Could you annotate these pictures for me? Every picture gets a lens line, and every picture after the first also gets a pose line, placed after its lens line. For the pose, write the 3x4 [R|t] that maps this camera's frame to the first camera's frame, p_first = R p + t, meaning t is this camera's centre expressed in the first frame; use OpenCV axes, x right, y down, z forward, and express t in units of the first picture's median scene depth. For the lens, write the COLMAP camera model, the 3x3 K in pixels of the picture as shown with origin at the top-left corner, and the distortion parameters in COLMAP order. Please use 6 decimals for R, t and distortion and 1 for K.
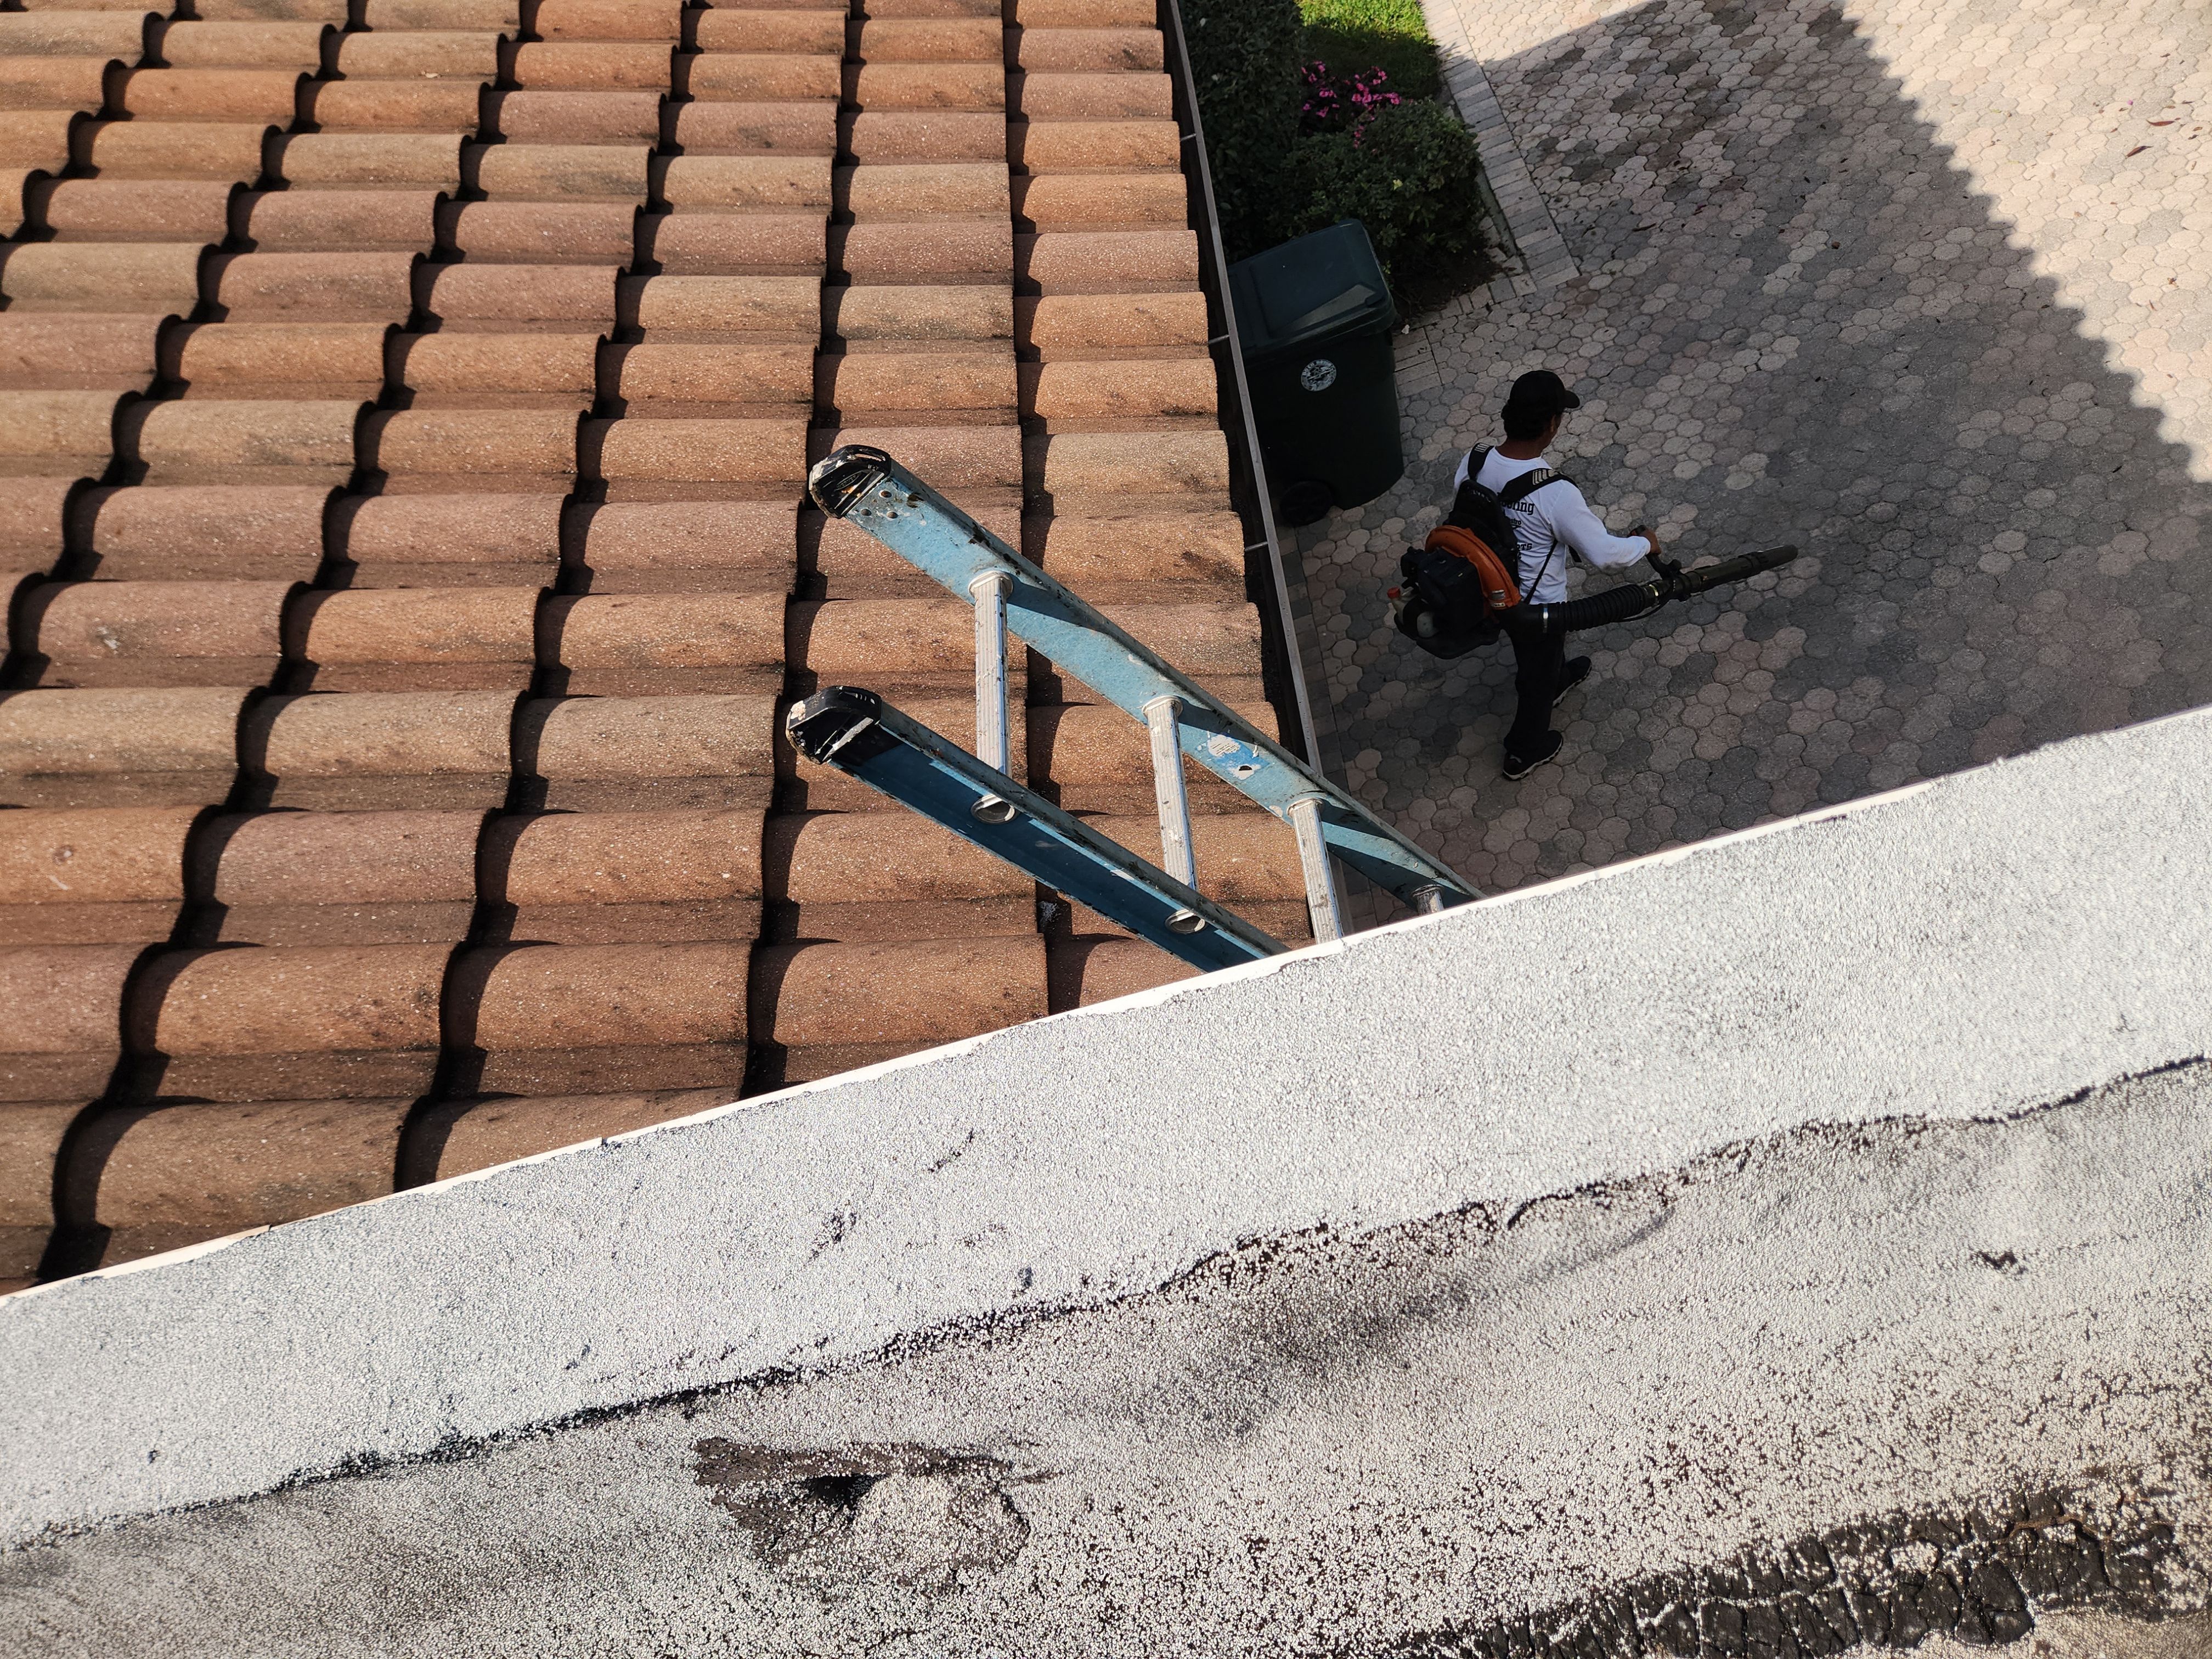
lens RADIAL K [[1546.0, 0, 1100.0], [0, 1546.0, 837.8], [0, 0, 1]] dist [0.095702, -0.088087]
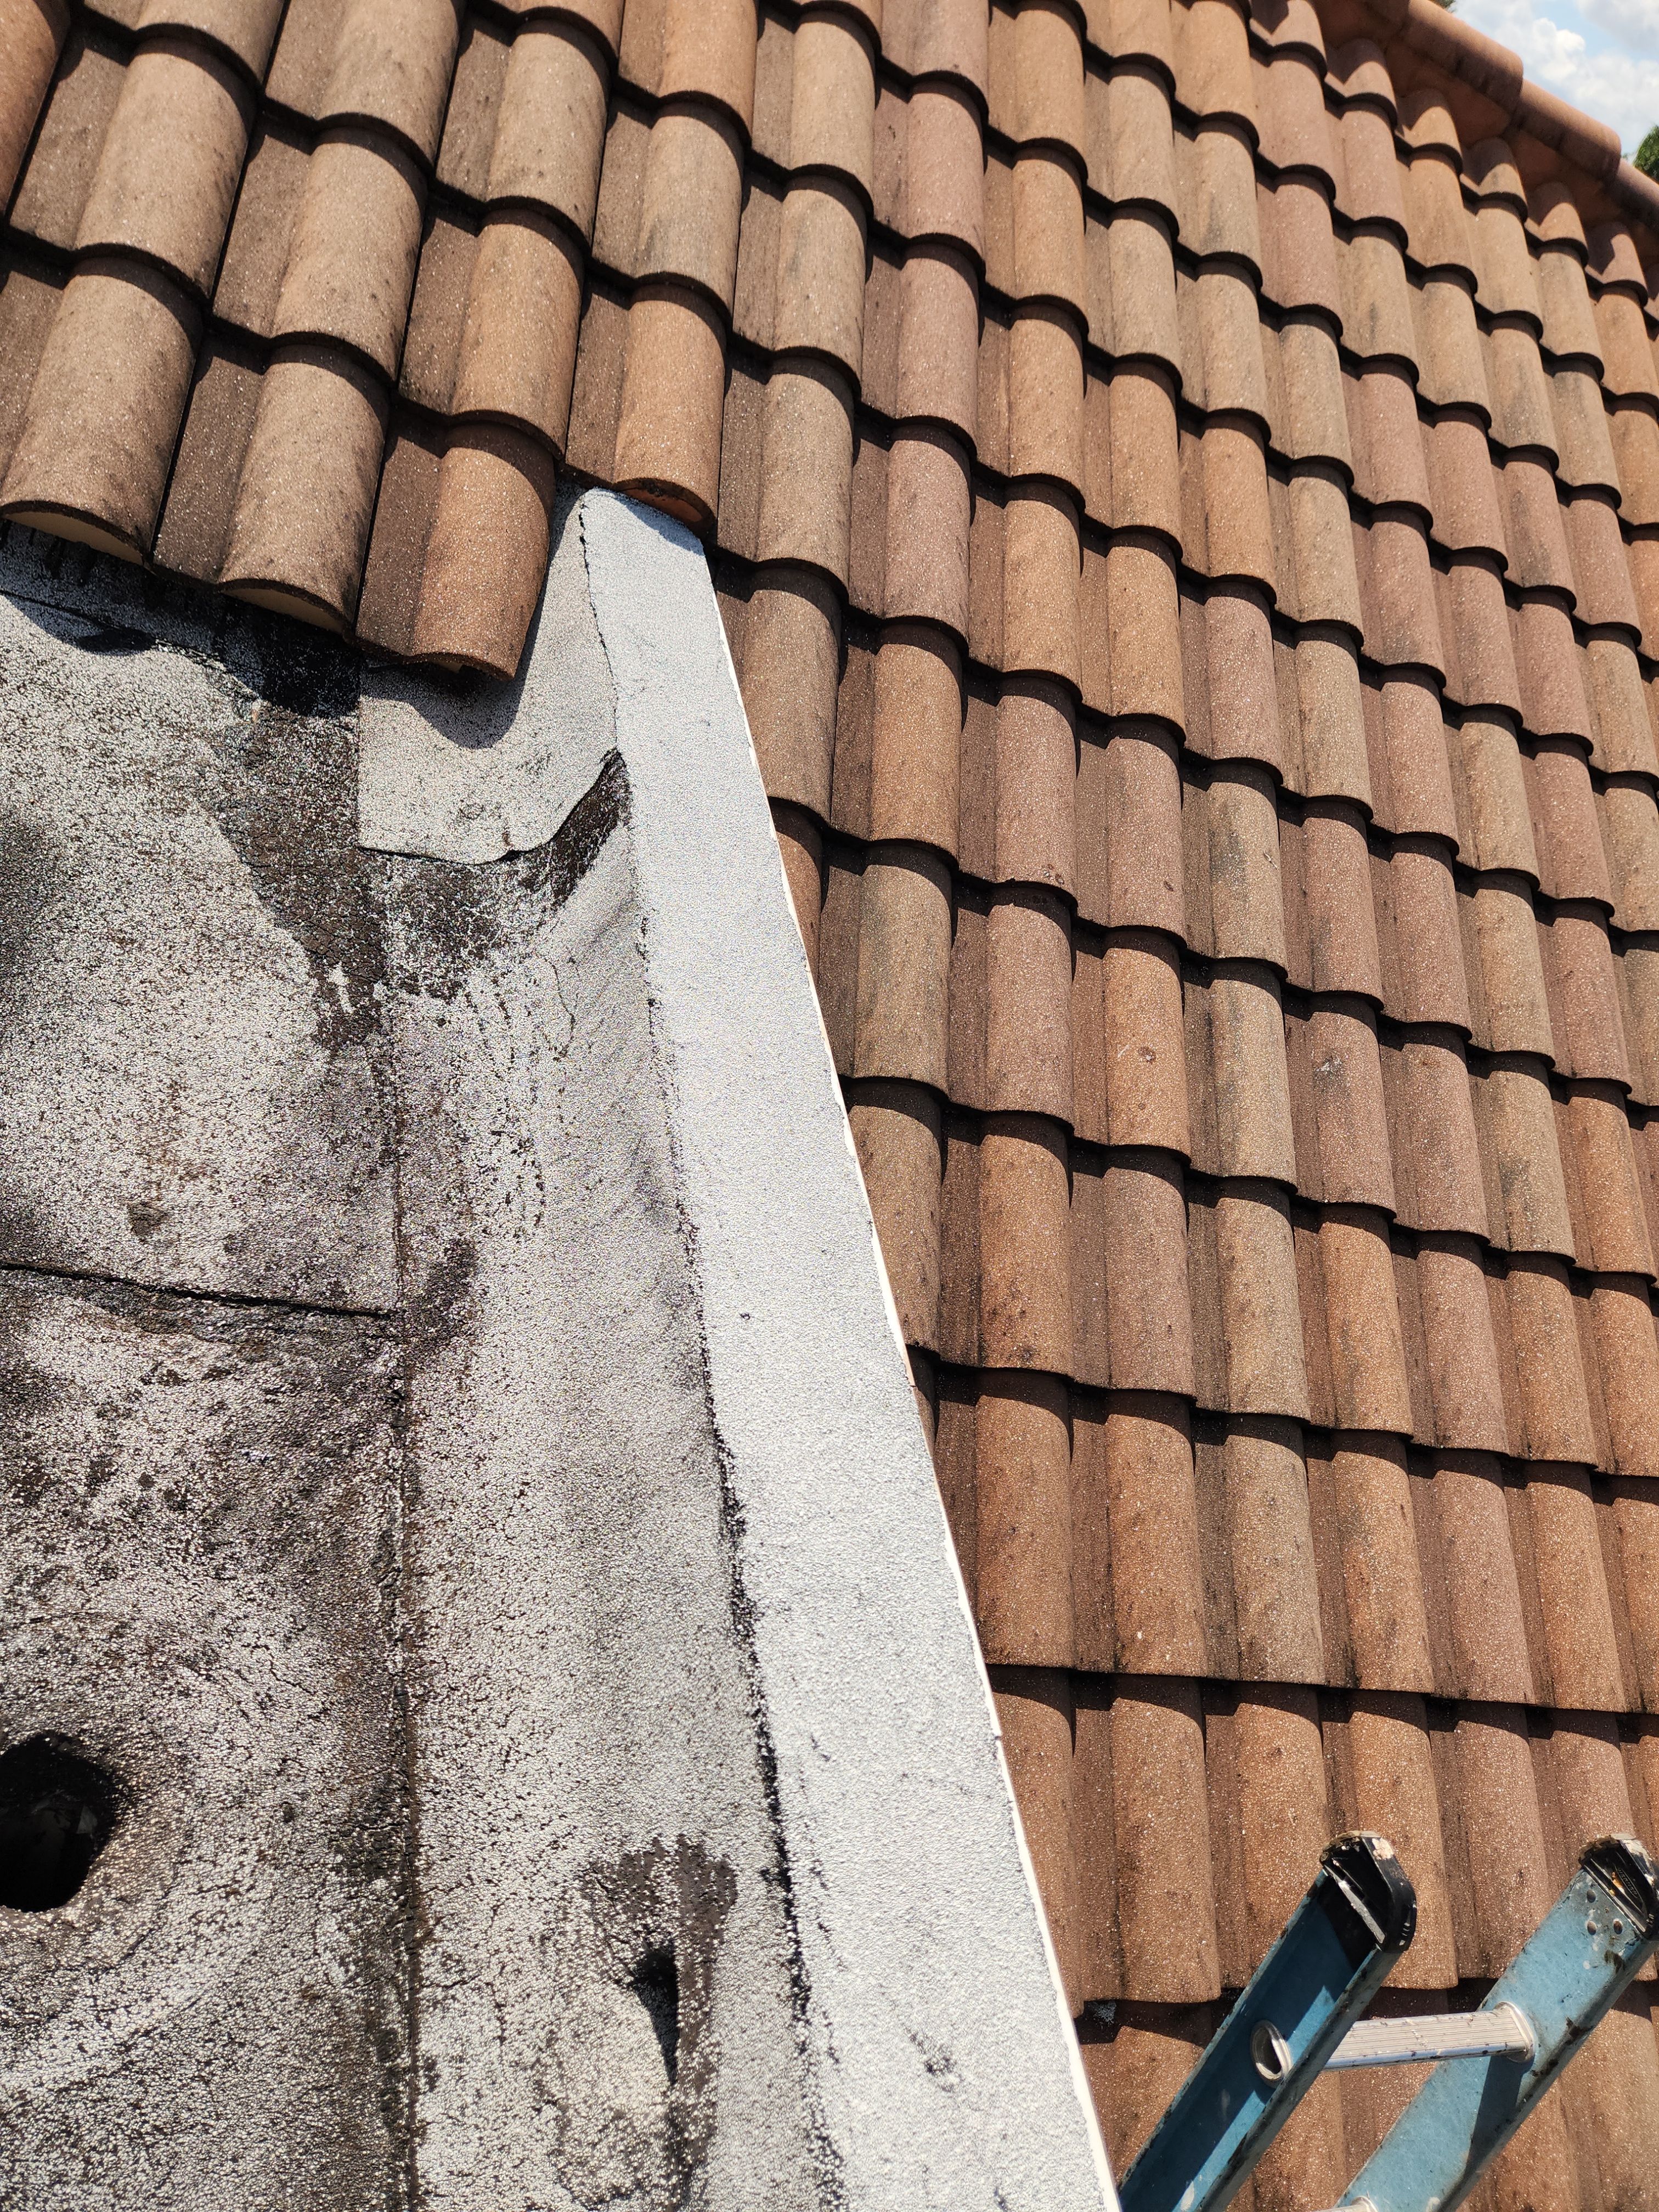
lens RADIAL K [[1546.0, 0, 829.5], [0, 1546.0, 1106.0], [0, 0, 1]] dist [0.095702, -0.088087]
pose [[-0.068301, 0.906111, -0.417490, -0.207305], [-0.987912, -0.003058, 0.154984, 0.117049], [0.139156, 0.423029, 0.895367, -0.105146]]
